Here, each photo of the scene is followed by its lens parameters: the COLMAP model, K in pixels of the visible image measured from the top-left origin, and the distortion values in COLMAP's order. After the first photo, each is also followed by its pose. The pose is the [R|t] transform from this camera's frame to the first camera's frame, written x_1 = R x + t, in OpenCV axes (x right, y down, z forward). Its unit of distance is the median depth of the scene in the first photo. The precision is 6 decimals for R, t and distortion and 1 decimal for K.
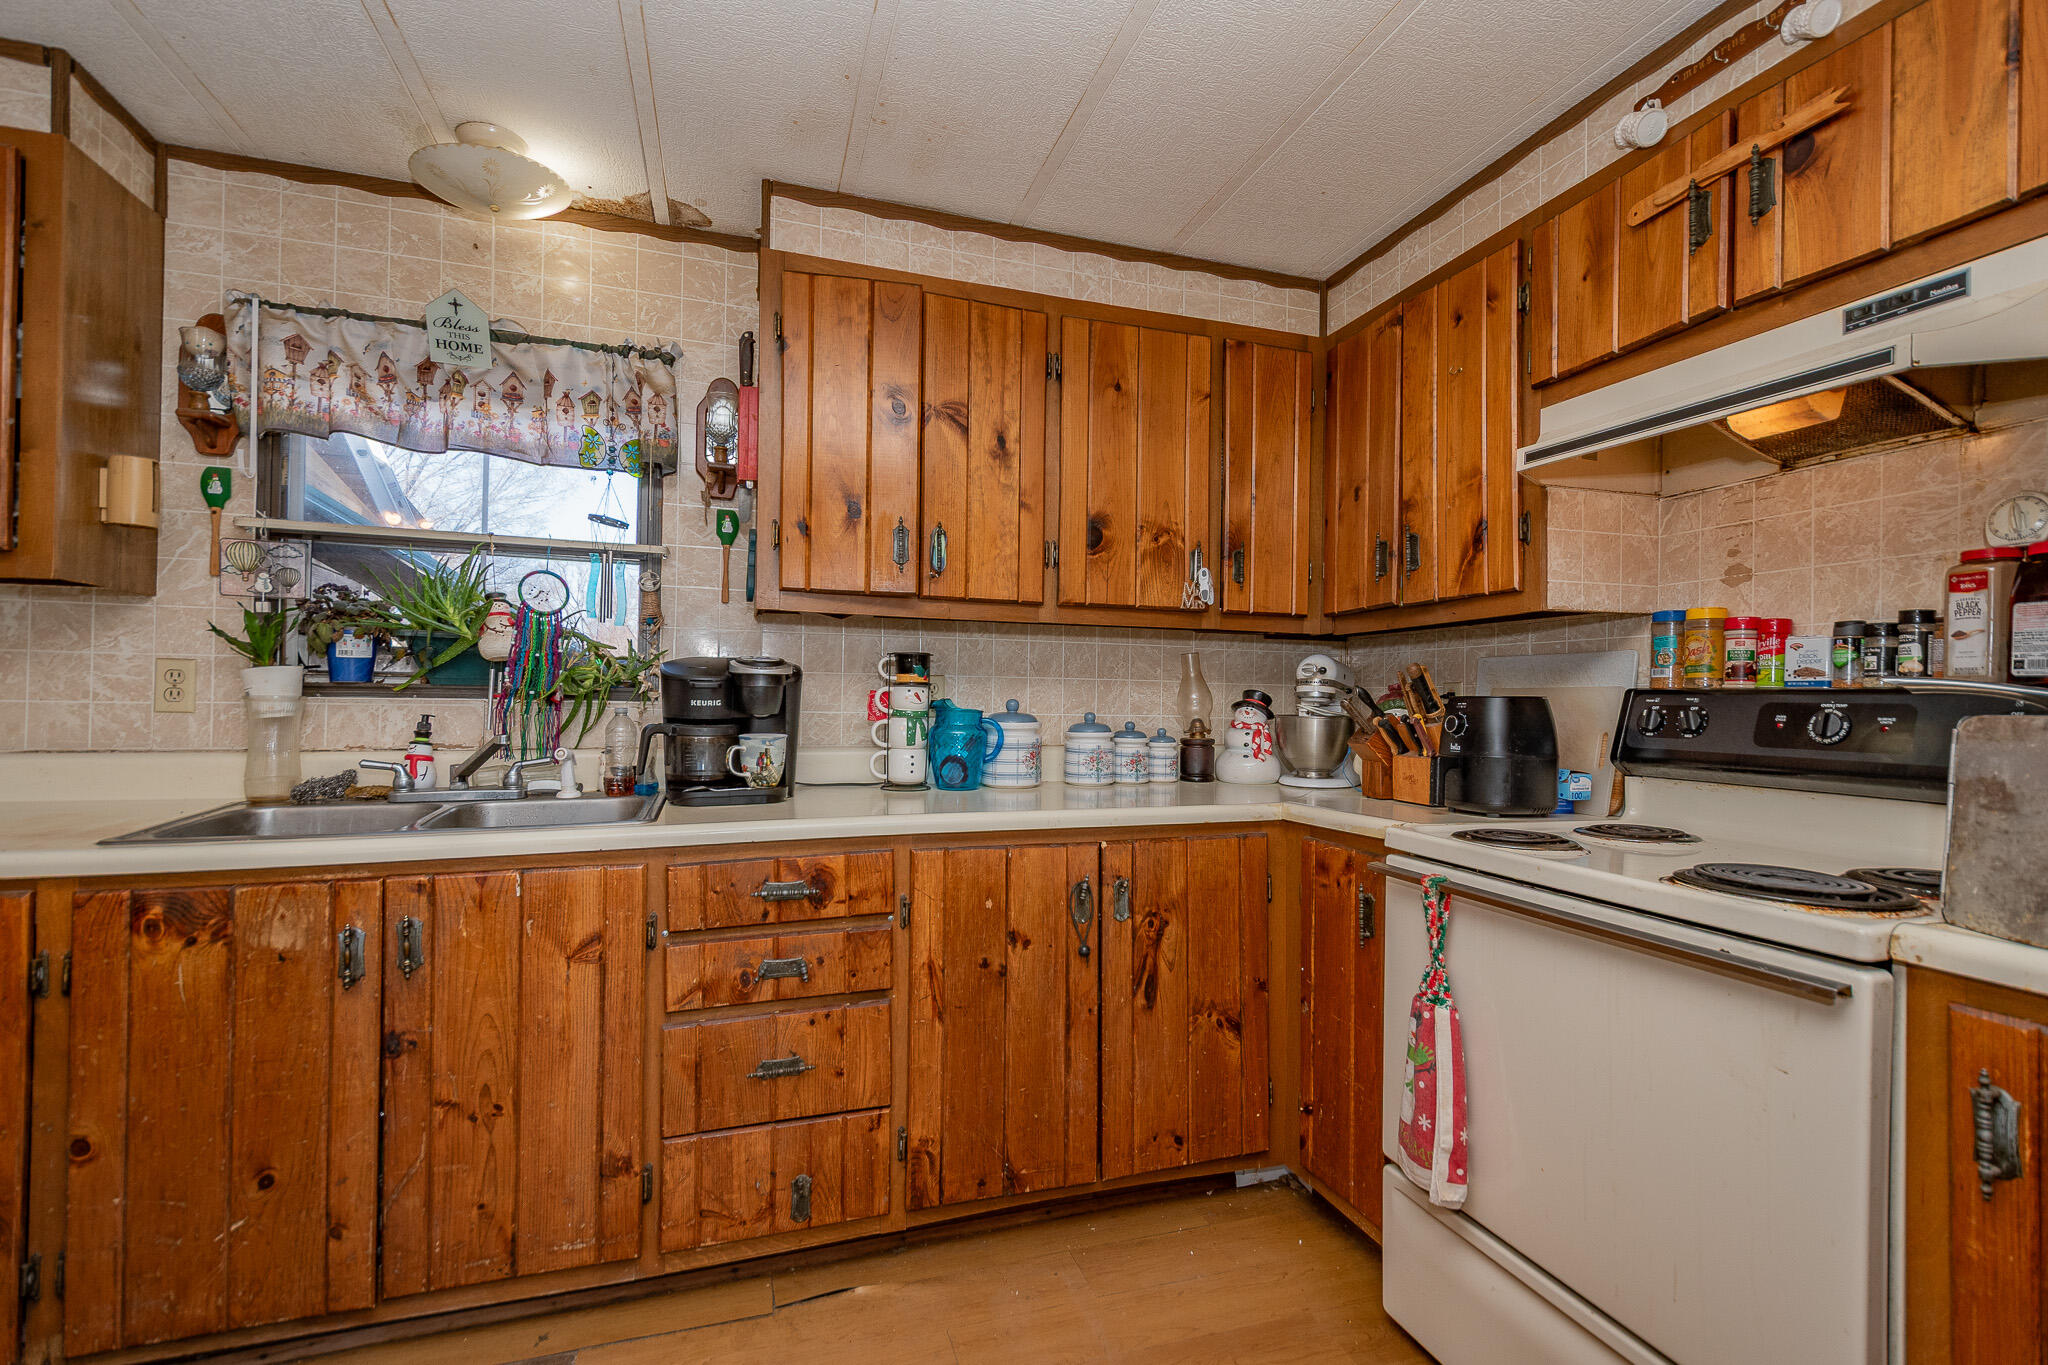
lens RADIAL K [[887.8, 0, 1011.6], [0, 887.8, 694.7], [0, 0, 1]] dist [0.015970, -0.005097]
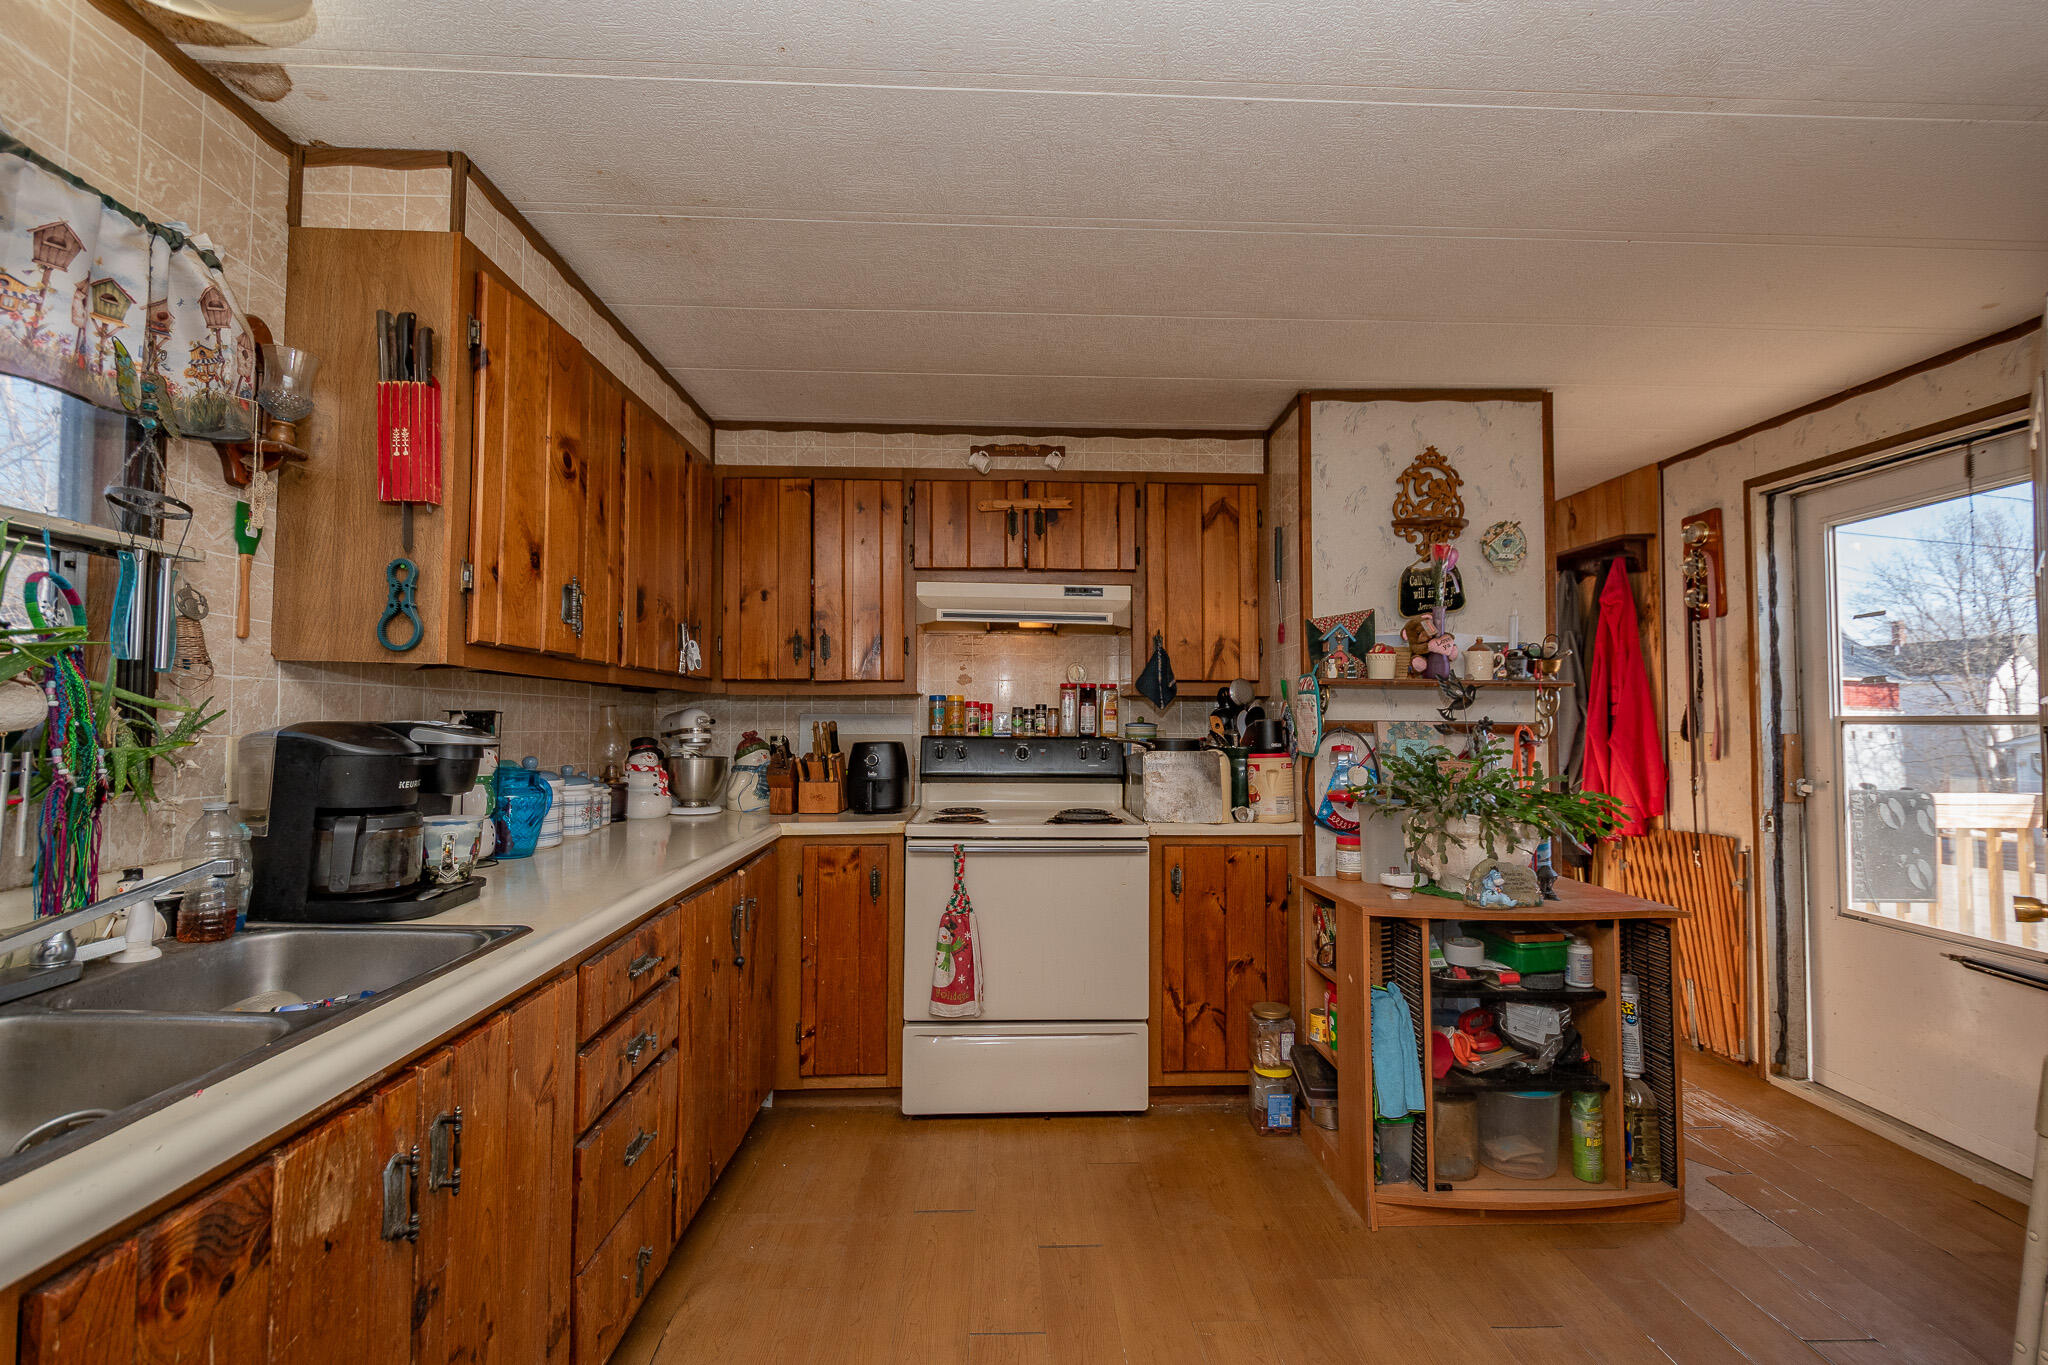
lens RADIAL K [[887.8, 0, 1011.2], [0, 887.8, 694.0], [0, 0, 1]] dist [0.015970, -0.005097]
pose [[0.286562, 0.016246, 0.957924, -0.964789], [0.000362, 0.999854, -0.017065, -0.056989], [-0.958062, 0.005237, 0.286514, 0.278891]]
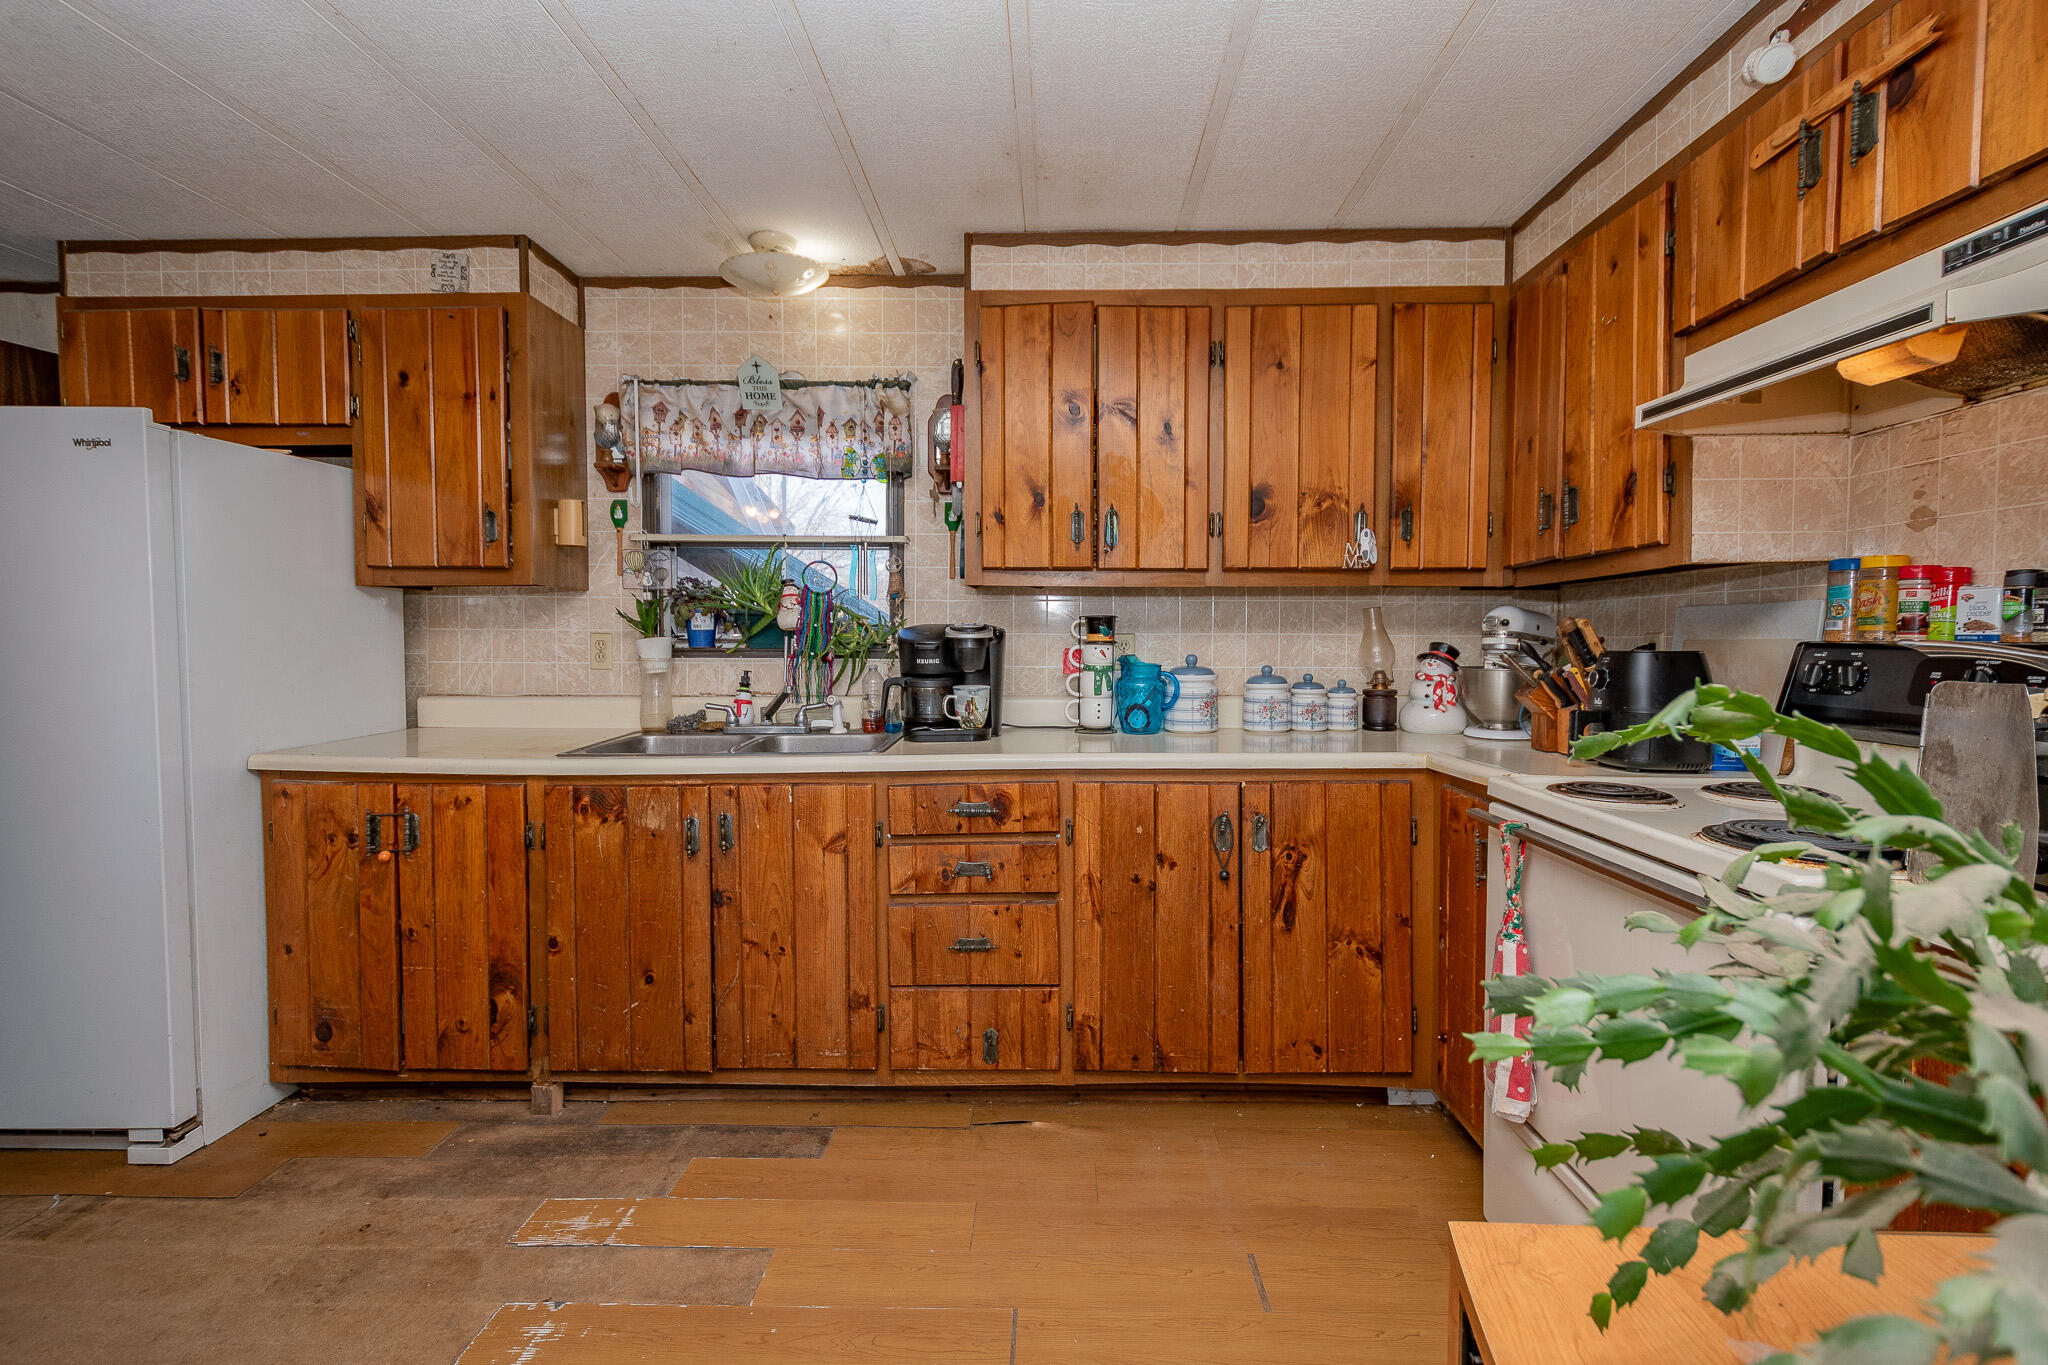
lens RADIAL K [[887.8, 0, 1027.6], [0, 887.8, 672.1], [0, 0, 1]] dist [0.015970, -0.005097]
pose [[0.945174, -0.001806, -0.326562, 0.209346], [0.014243, 0.999261, 0.035697, -0.018783], [0.326256, -0.038391, 0.944501, -0.155610]]
